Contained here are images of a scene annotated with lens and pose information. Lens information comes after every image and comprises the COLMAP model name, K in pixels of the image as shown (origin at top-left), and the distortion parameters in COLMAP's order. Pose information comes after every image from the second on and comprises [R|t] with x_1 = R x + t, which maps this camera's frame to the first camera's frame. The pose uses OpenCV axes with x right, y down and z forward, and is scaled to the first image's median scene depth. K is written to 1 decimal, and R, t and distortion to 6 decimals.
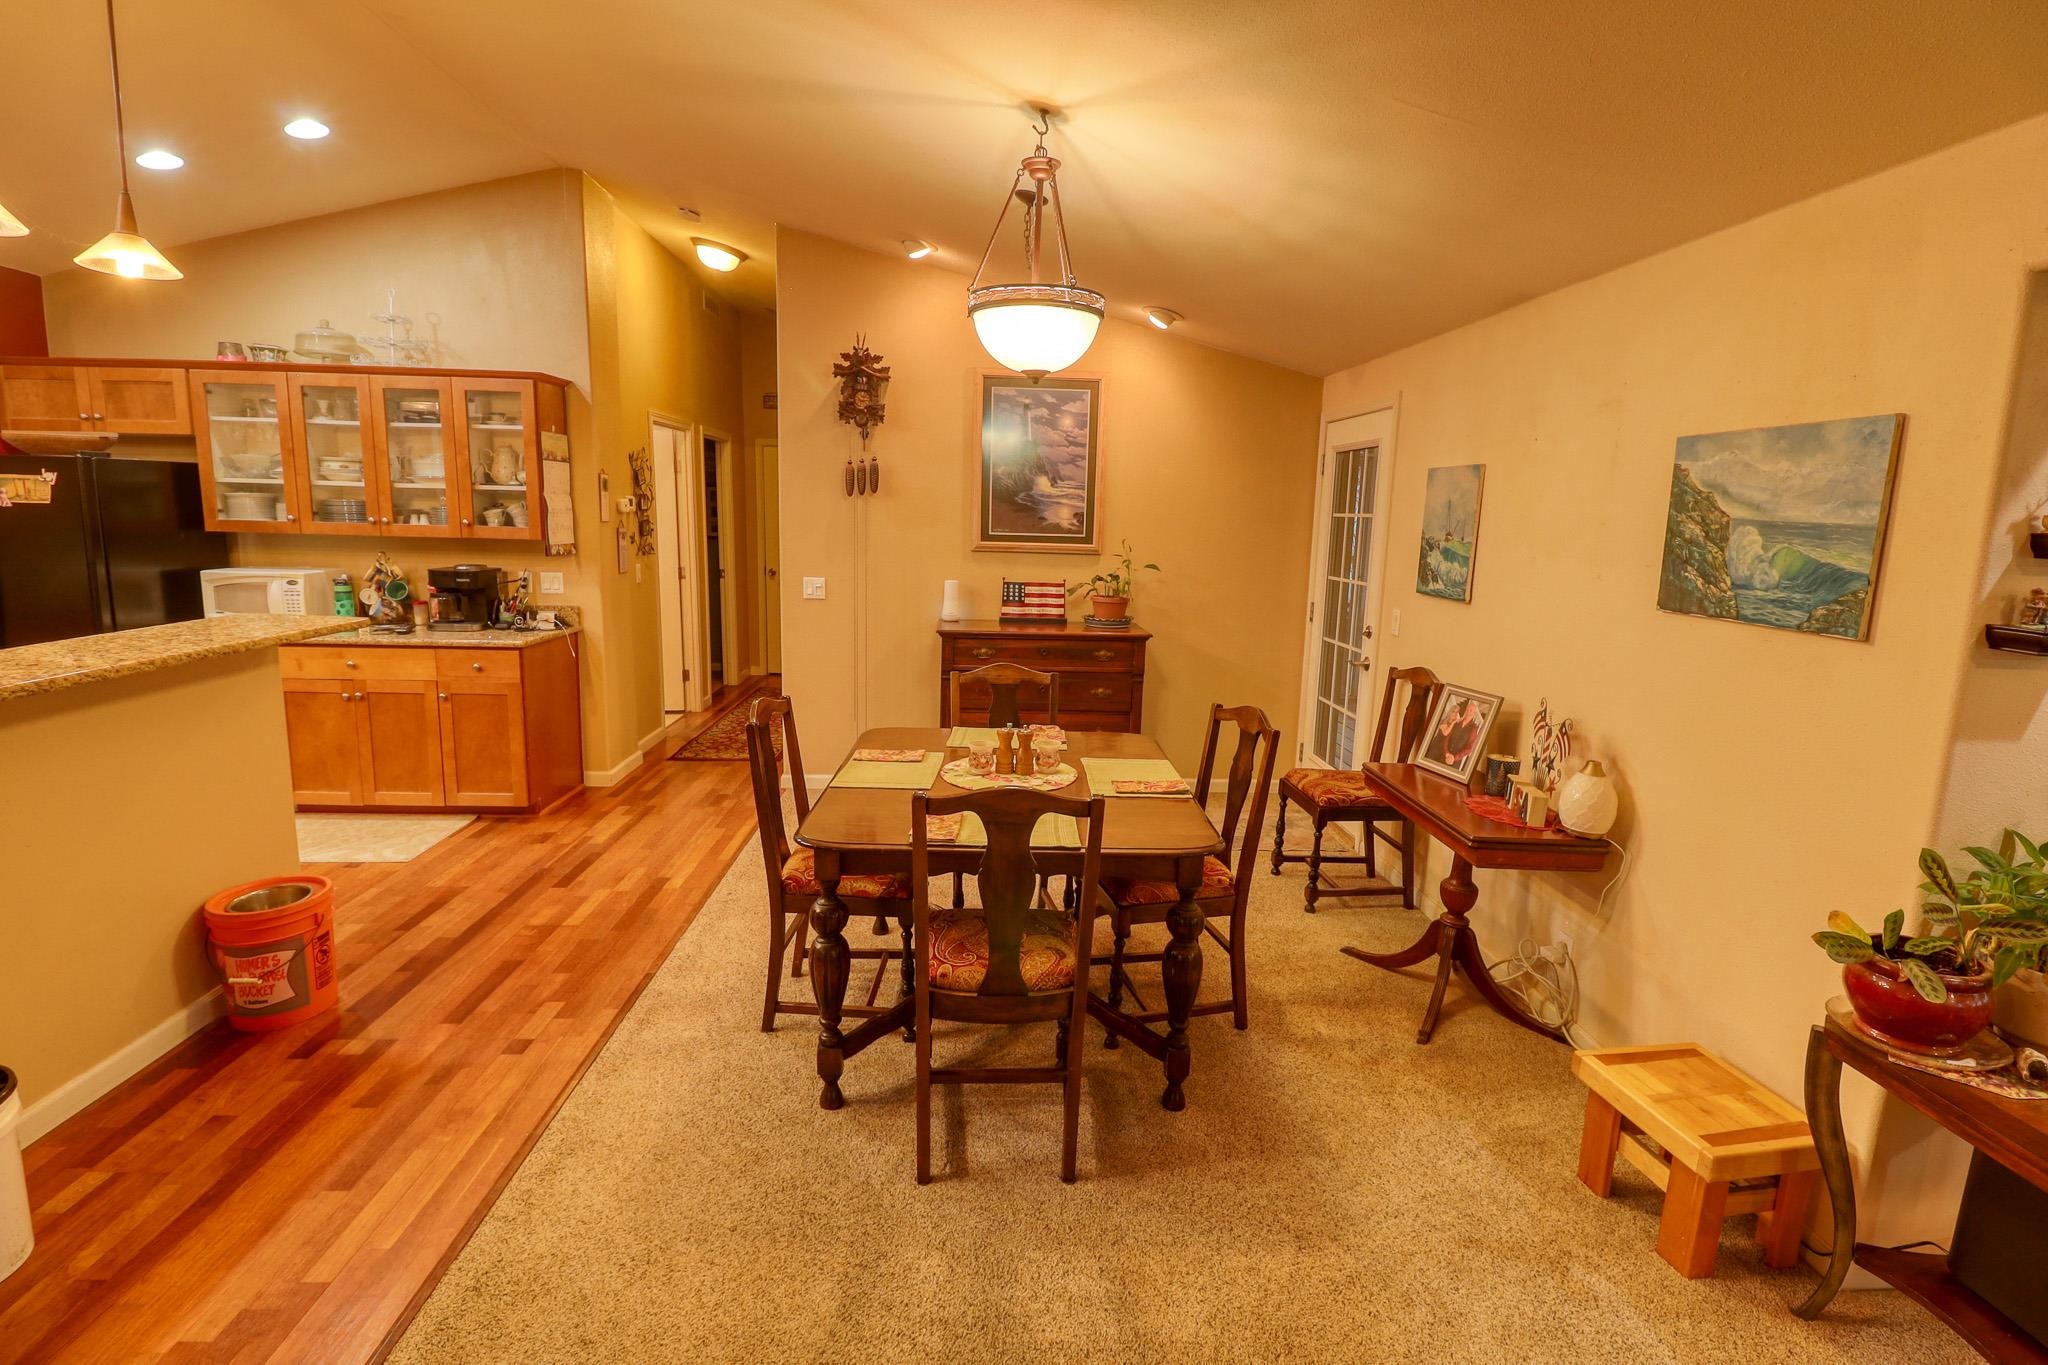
lens RADIAL K [[944.0, 0, 1033.7], [0, 944.0, 671.8], [0, 0, 1]] dist [-0.010616, -0.005769]
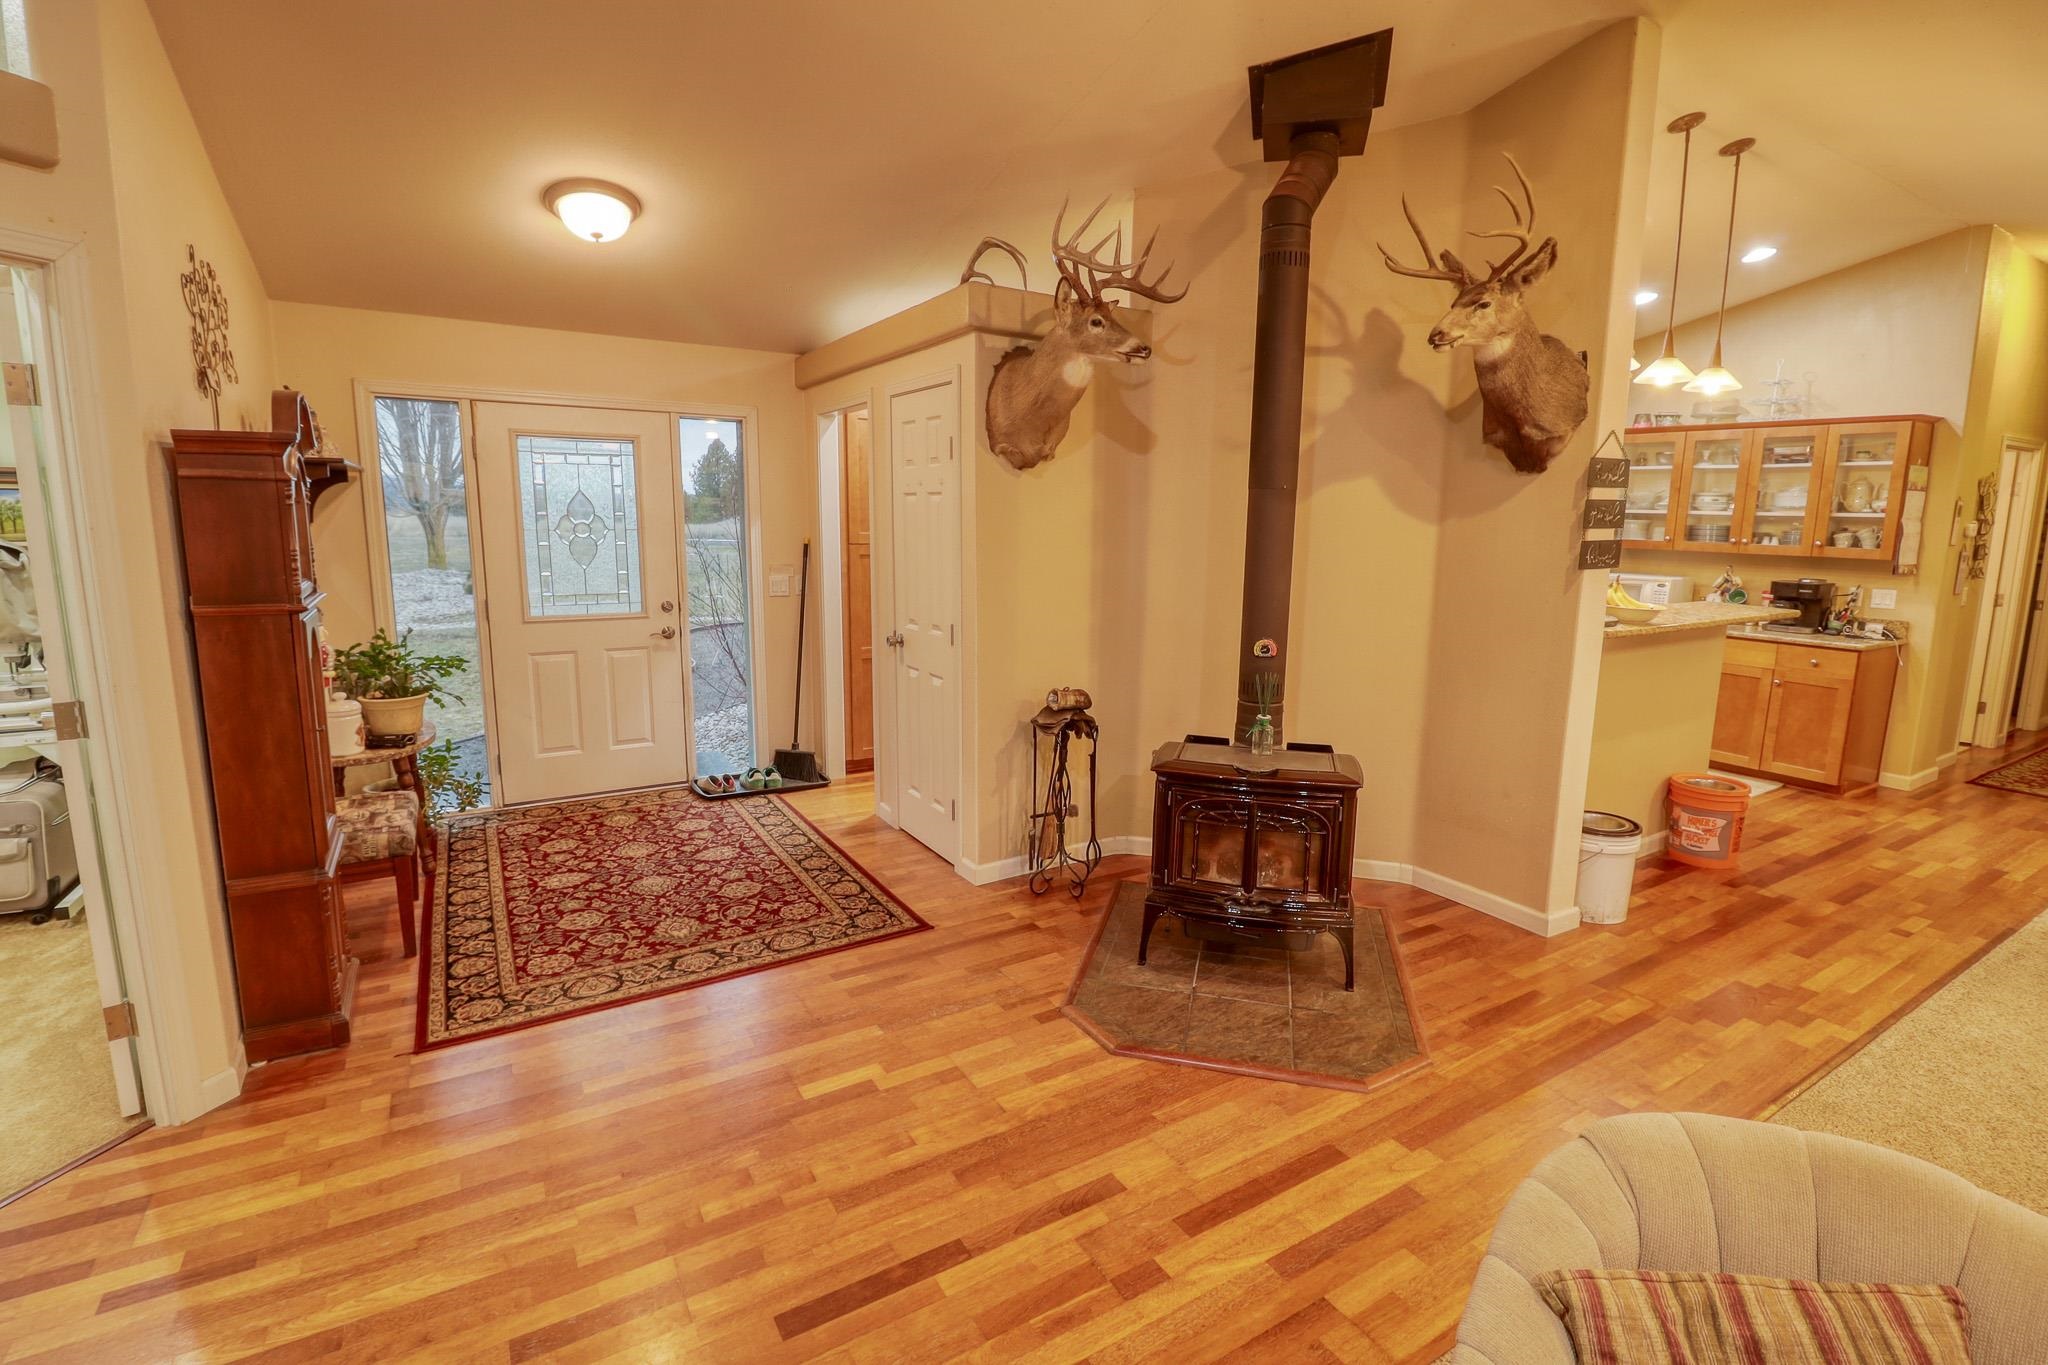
lens RADIAL K [[944.0, 0, 1041.3], [0, 944.0, 663.8], [0, 0, 1]] dist [-0.010616, -0.005769]
pose [[0.471862, 0.122051, -0.873184, -0.008301], [-0.147949, 0.987290, 0.058050, 0.071568], [0.869171, 0.101795, 0.483922, -0.435879]]
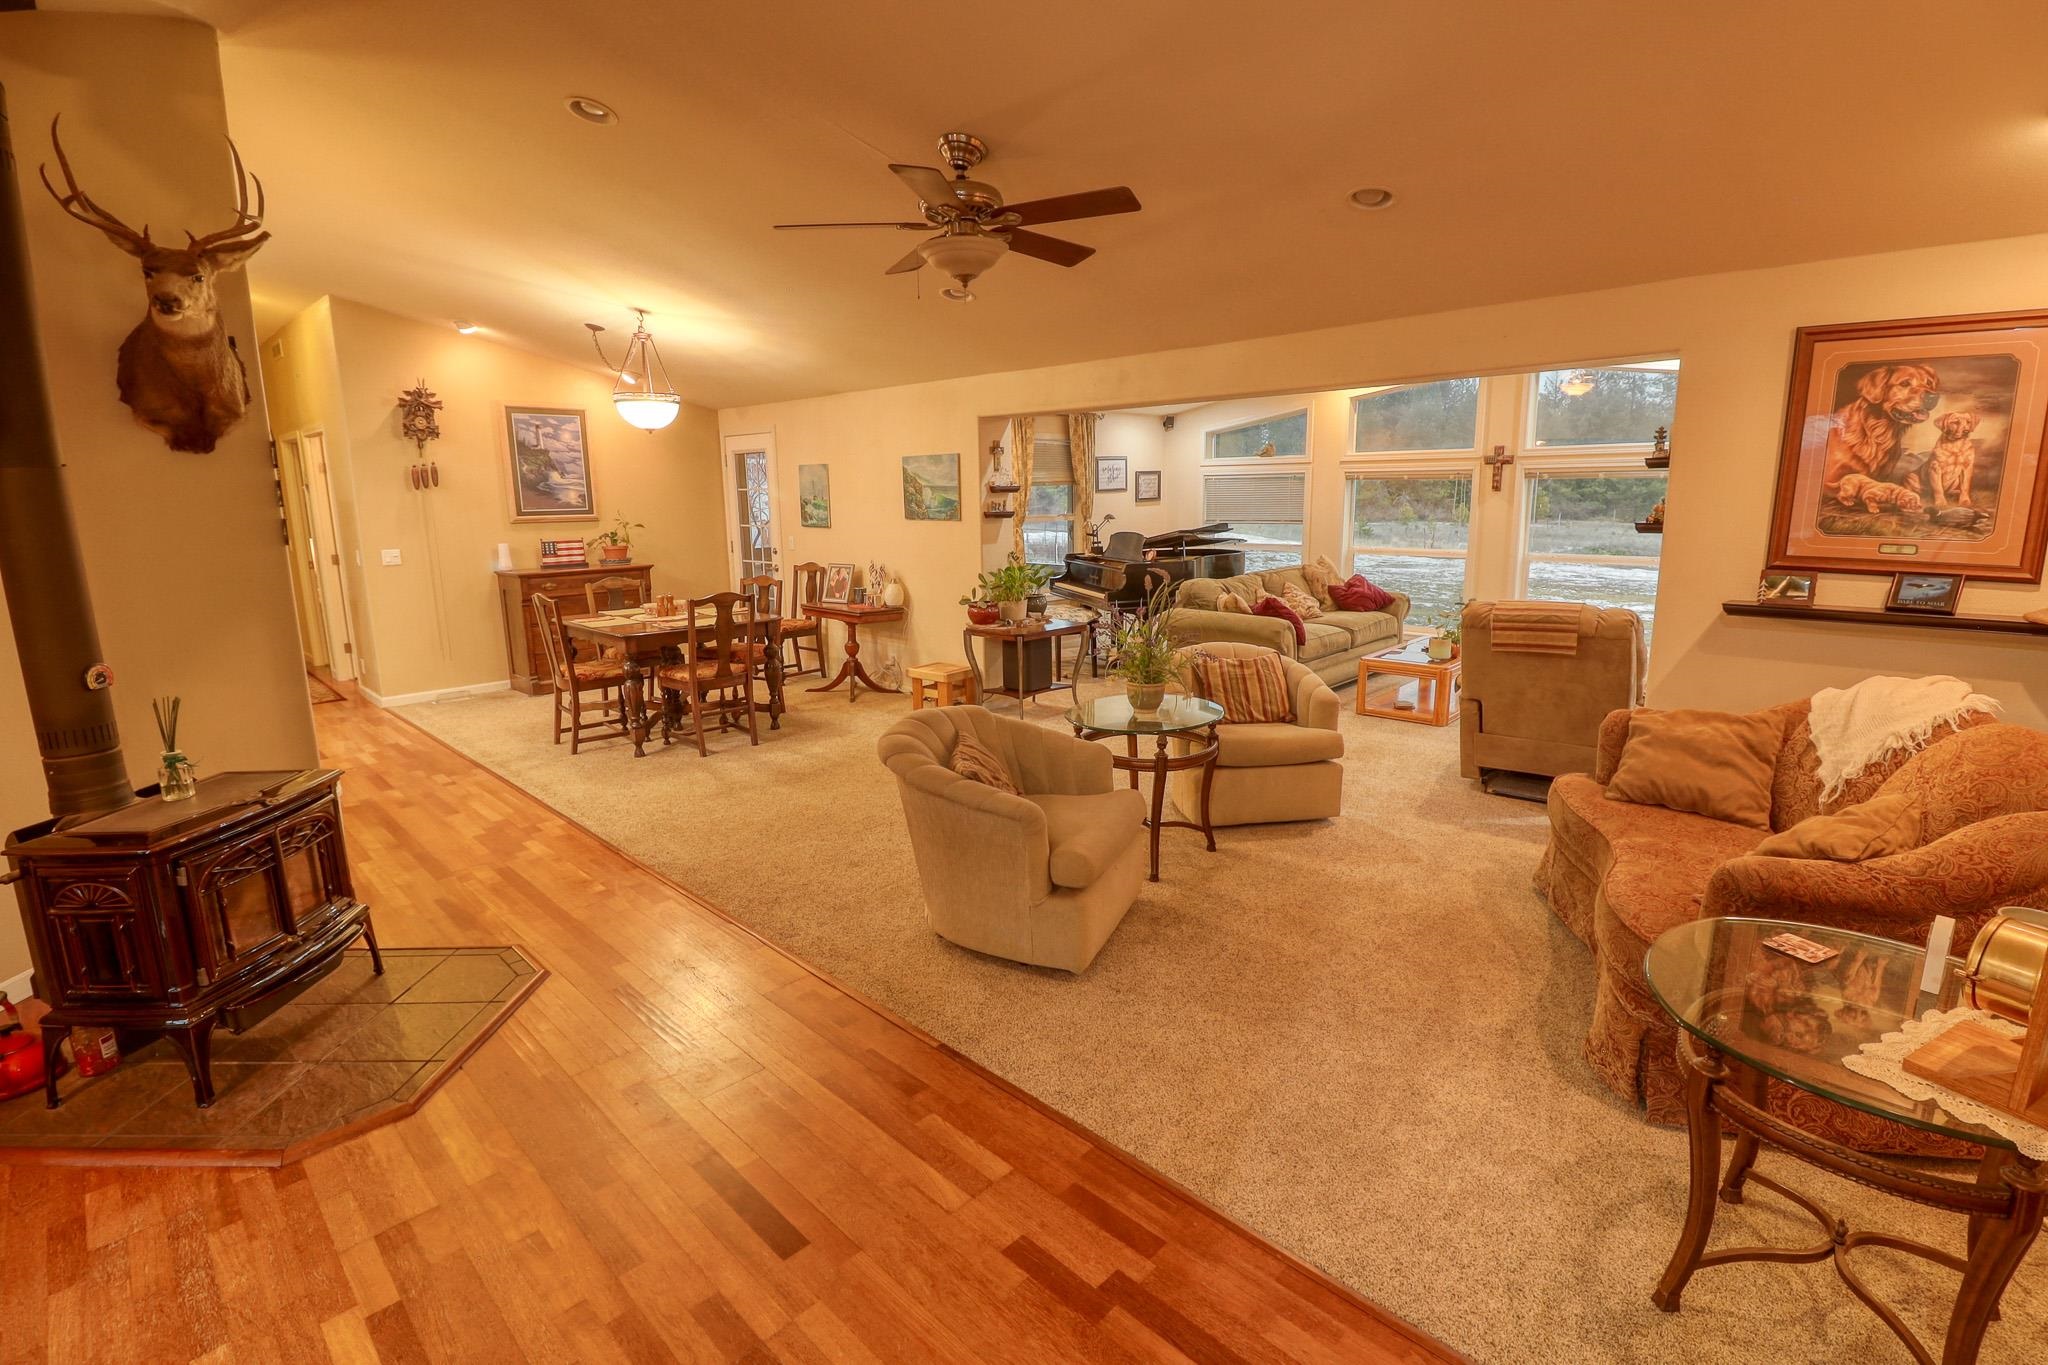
lens RADIAL K [[944.0, 0, 1023.3], [0, 944.0, 669.9], [0, 0, 1]] dist [-0.010616, -0.005769]
pose [[0.741068, -0.160920, 0.651861, -0.515117], [0.143964, 0.986358, 0.079829, 0.107165], [-0.655814, 0.034686, 0.754125, -0.701674]]
